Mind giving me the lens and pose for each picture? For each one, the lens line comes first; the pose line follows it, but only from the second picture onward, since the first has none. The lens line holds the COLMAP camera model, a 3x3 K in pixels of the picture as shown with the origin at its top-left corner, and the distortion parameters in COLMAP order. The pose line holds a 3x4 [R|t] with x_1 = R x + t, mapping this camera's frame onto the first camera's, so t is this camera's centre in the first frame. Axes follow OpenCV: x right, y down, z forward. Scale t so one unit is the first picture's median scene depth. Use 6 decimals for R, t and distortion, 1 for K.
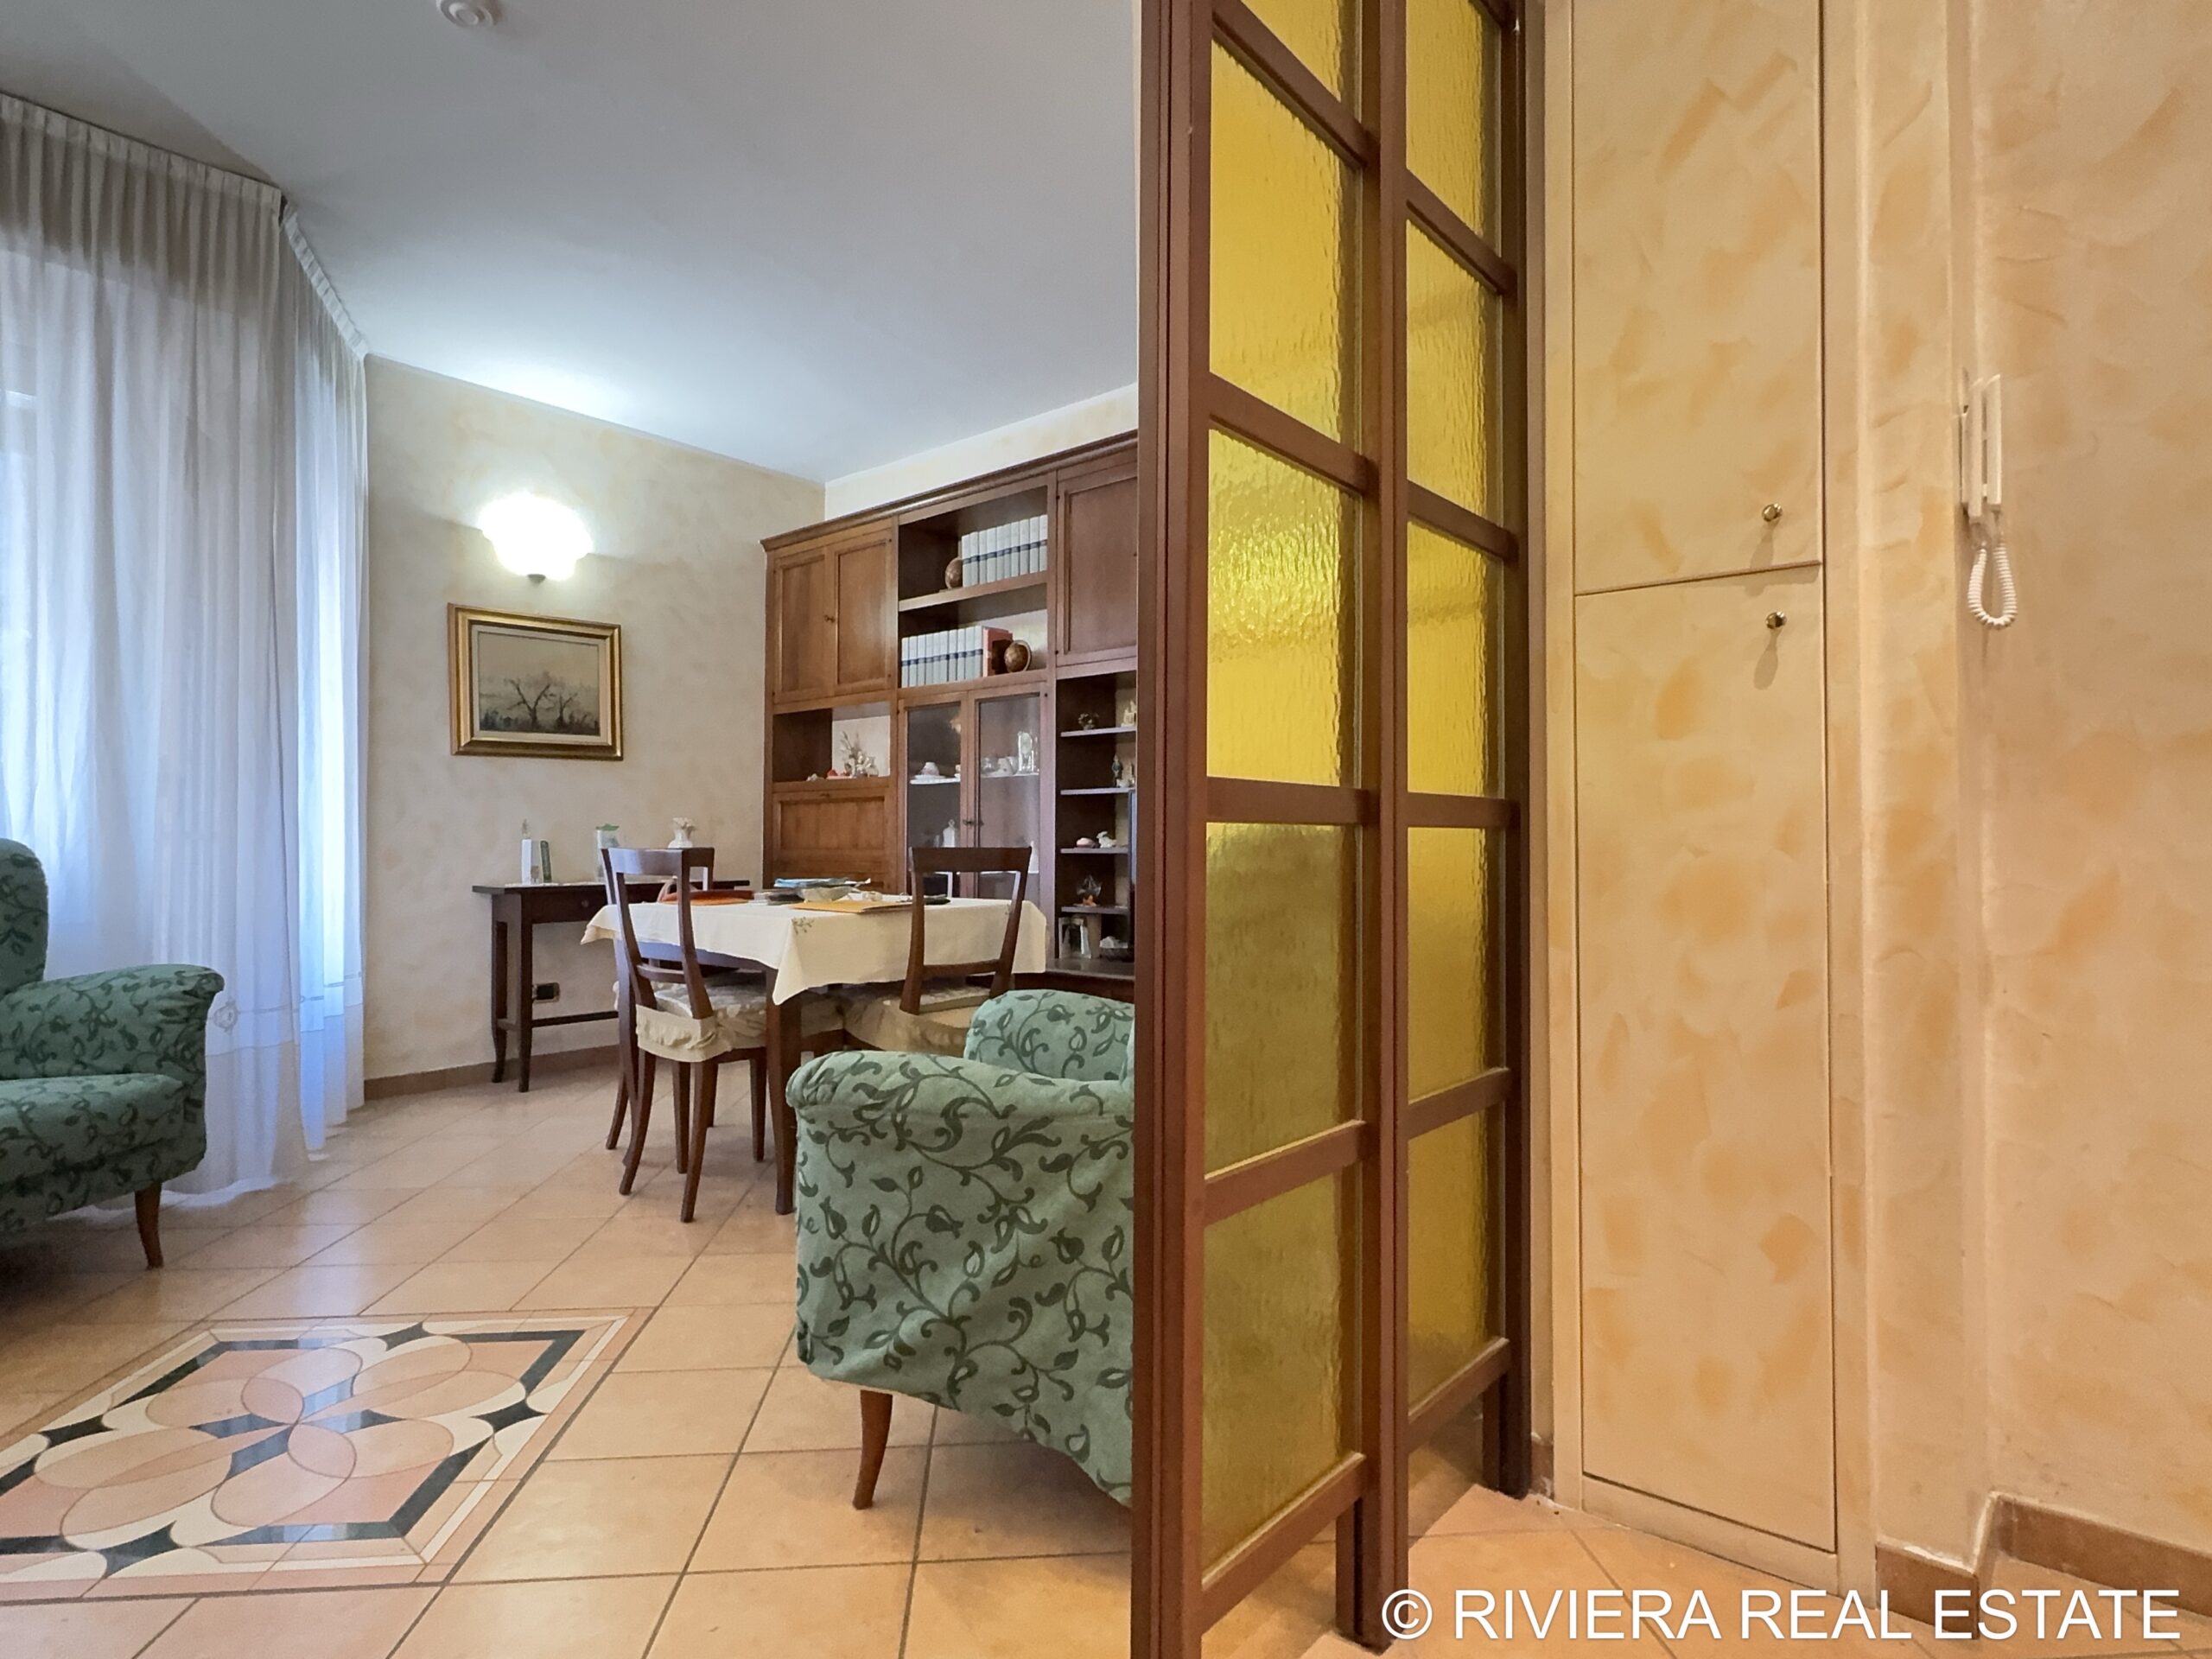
lens RADIAL K [[1157.0, 0, 1108.9], [0, 1157.0, 828.7], [0, 0, 1]] dist [-0.003817, -0.000028]
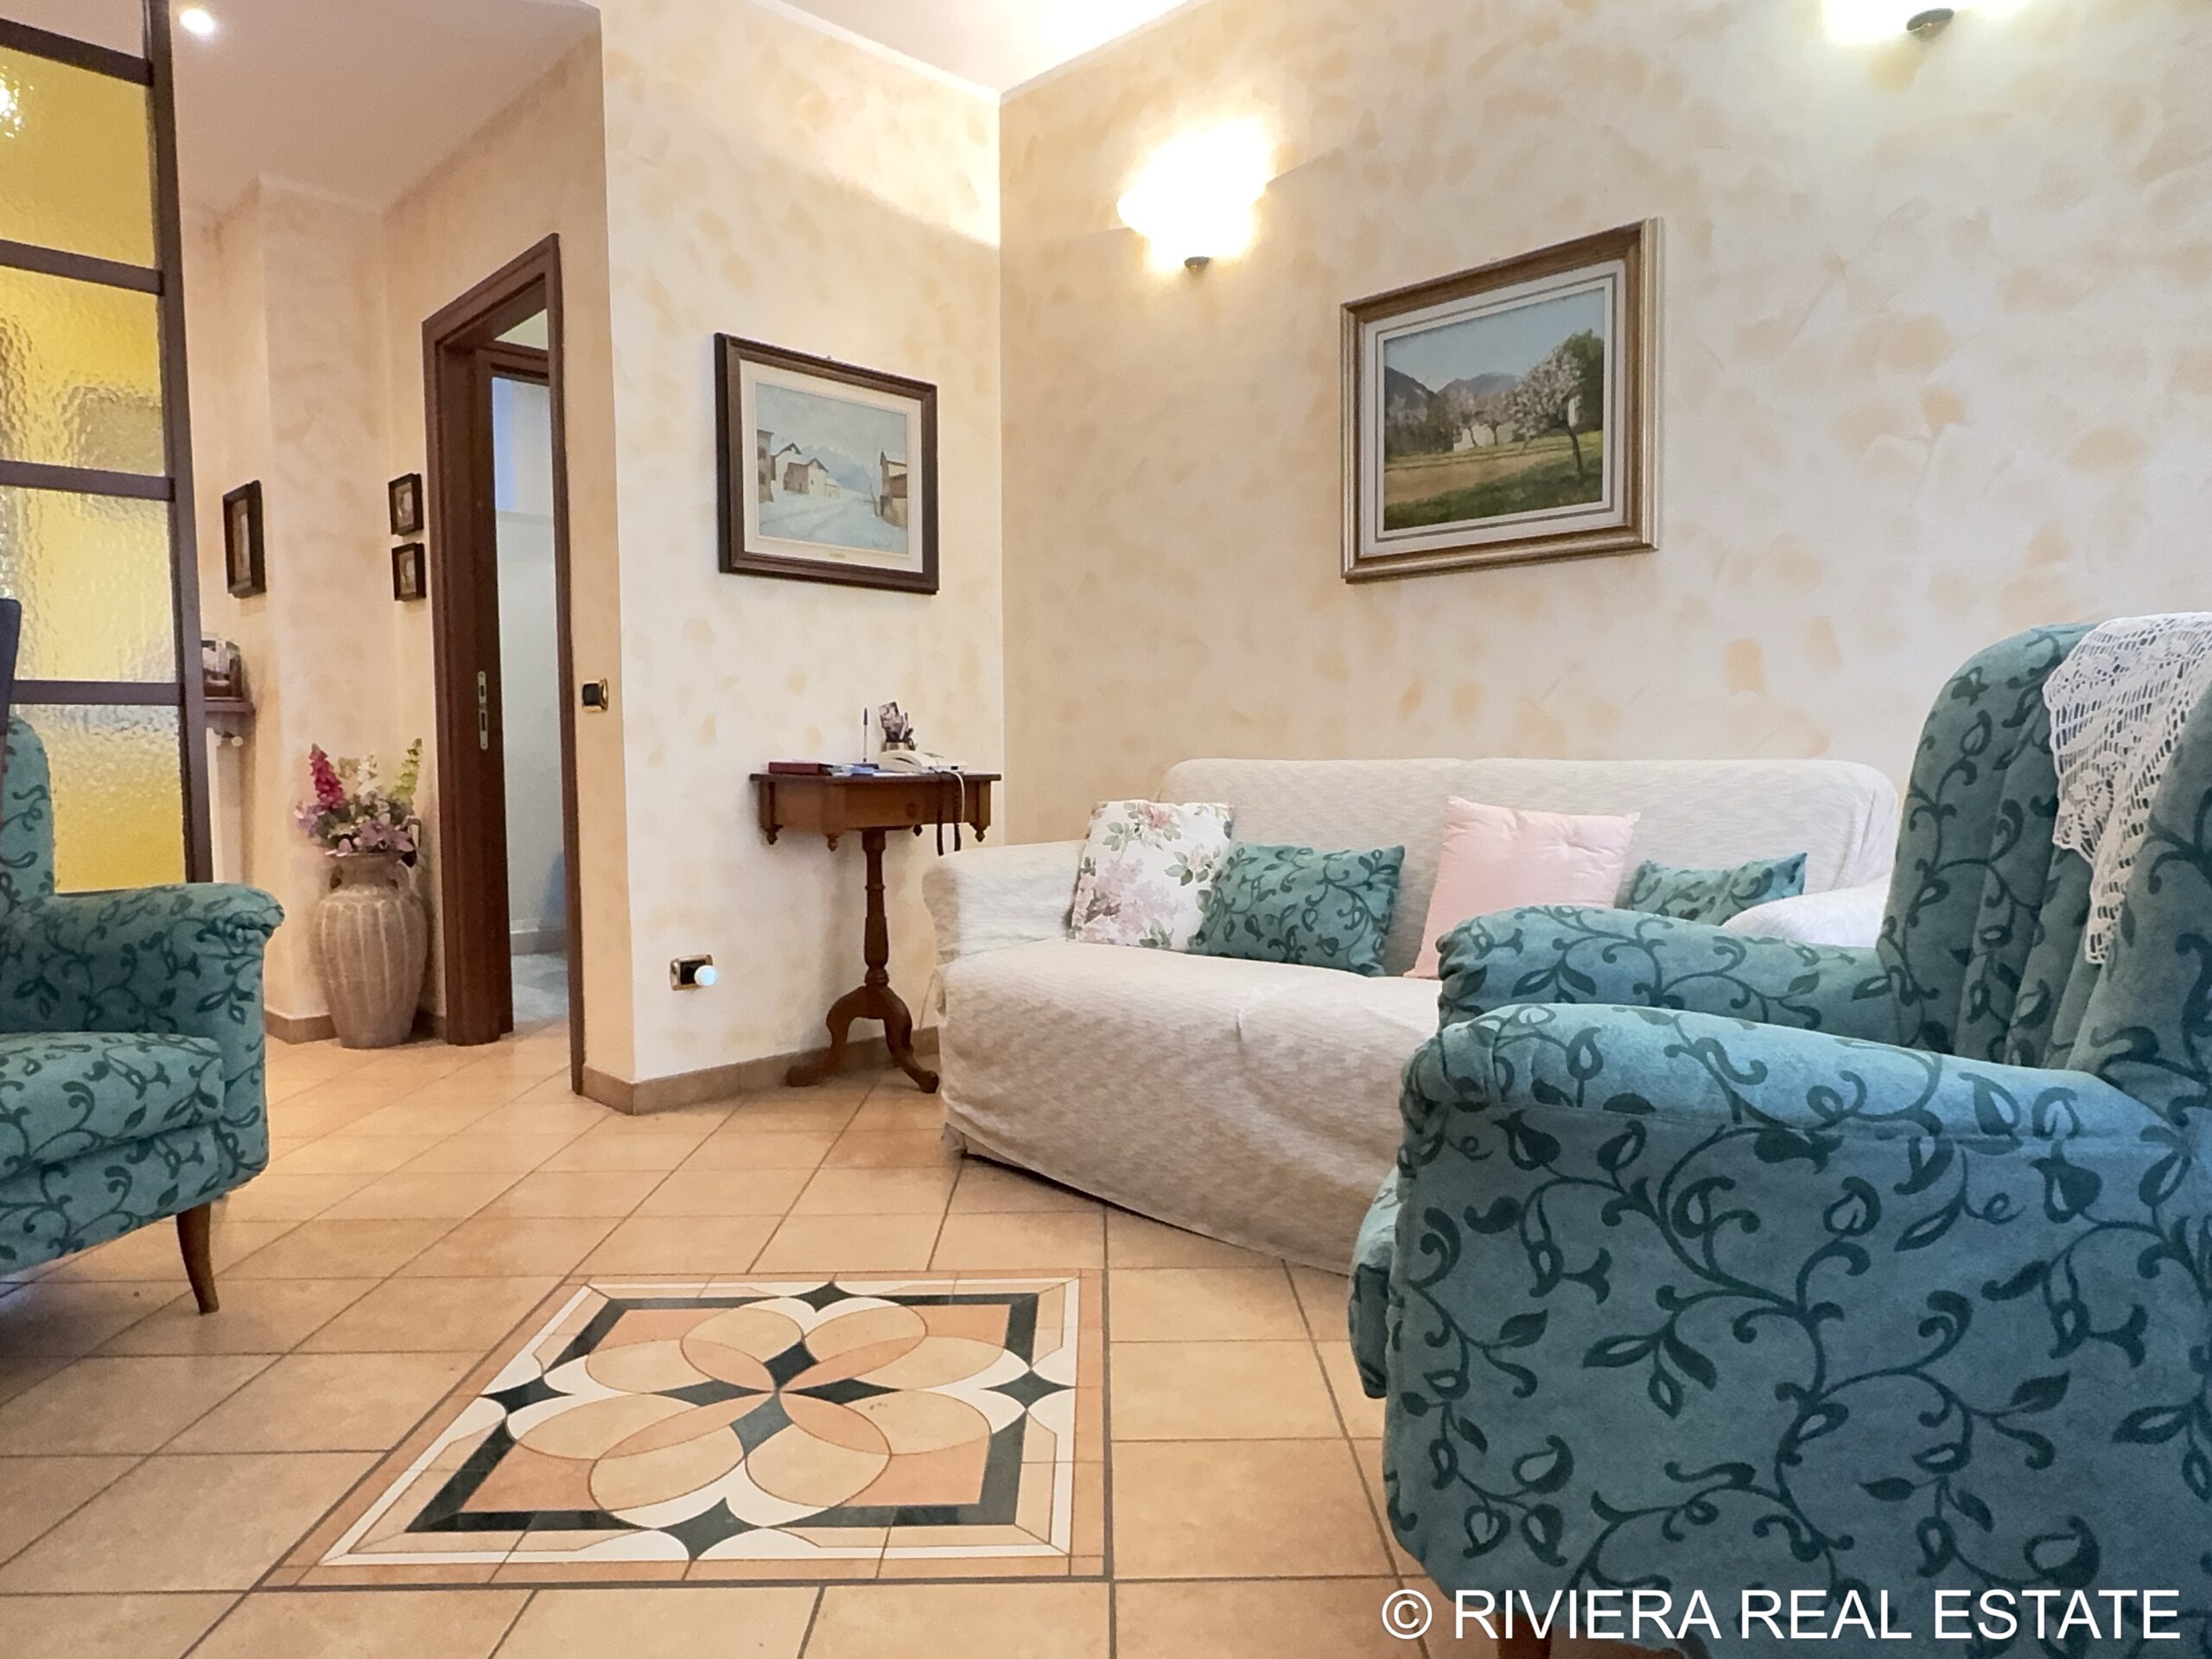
lens RADIAL K [[1430.1, 0, 1109.4], [0, 1430.1, 826.7], [0, 0, 1]] dist [-0.002769, -0.000365]
pose [[-0.997409, 0.011144, 0.071066, -0.751349], [0.014069, 0.999068, 0.040800, 0.055016], [-0.070545, 0.041694, -0.996637, 1.463293]]
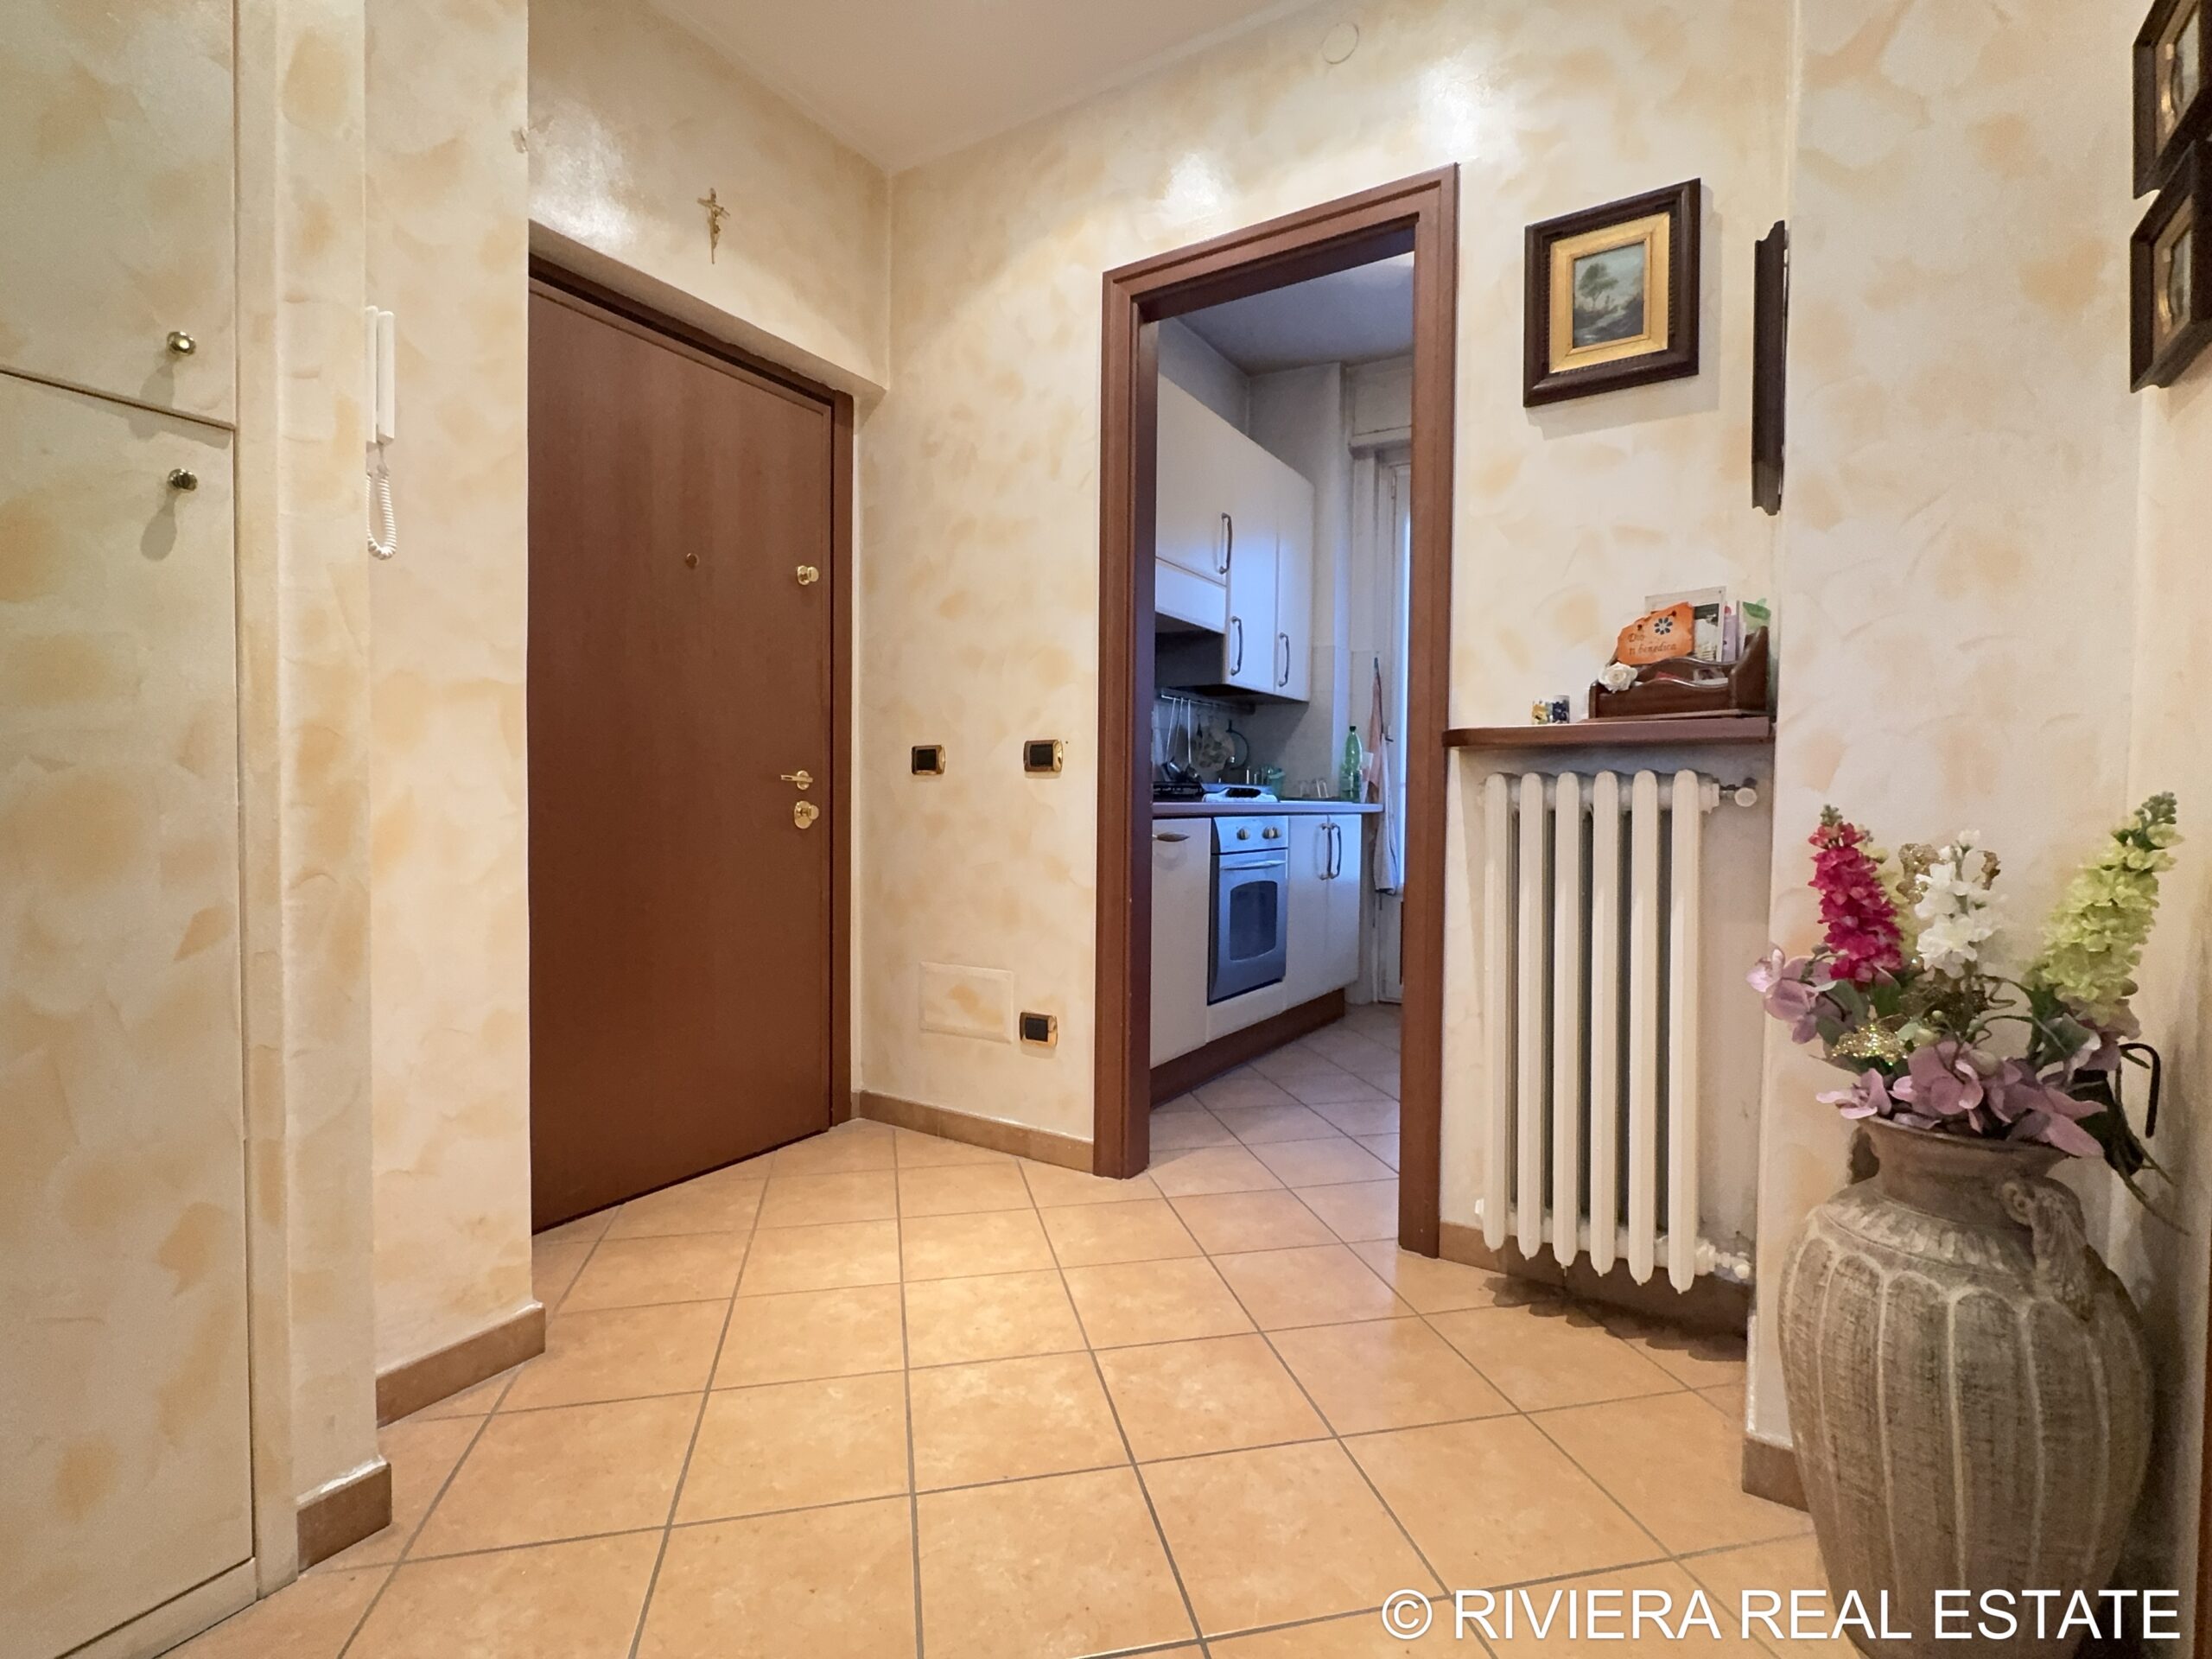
lens RADIAL K [[1026.3, 0, 1106.0], [0, 1026.3, 829.5], [0, 0, 1]] dist [-0.001717, -0.000187]
pose [[-0.140611, -0.025785, 0.989729, -0.132529], [-0.020164, 0.999528, 0.023175, 0.019776], [-0.989860, -0.016698, -0.141065, 0.266843]]
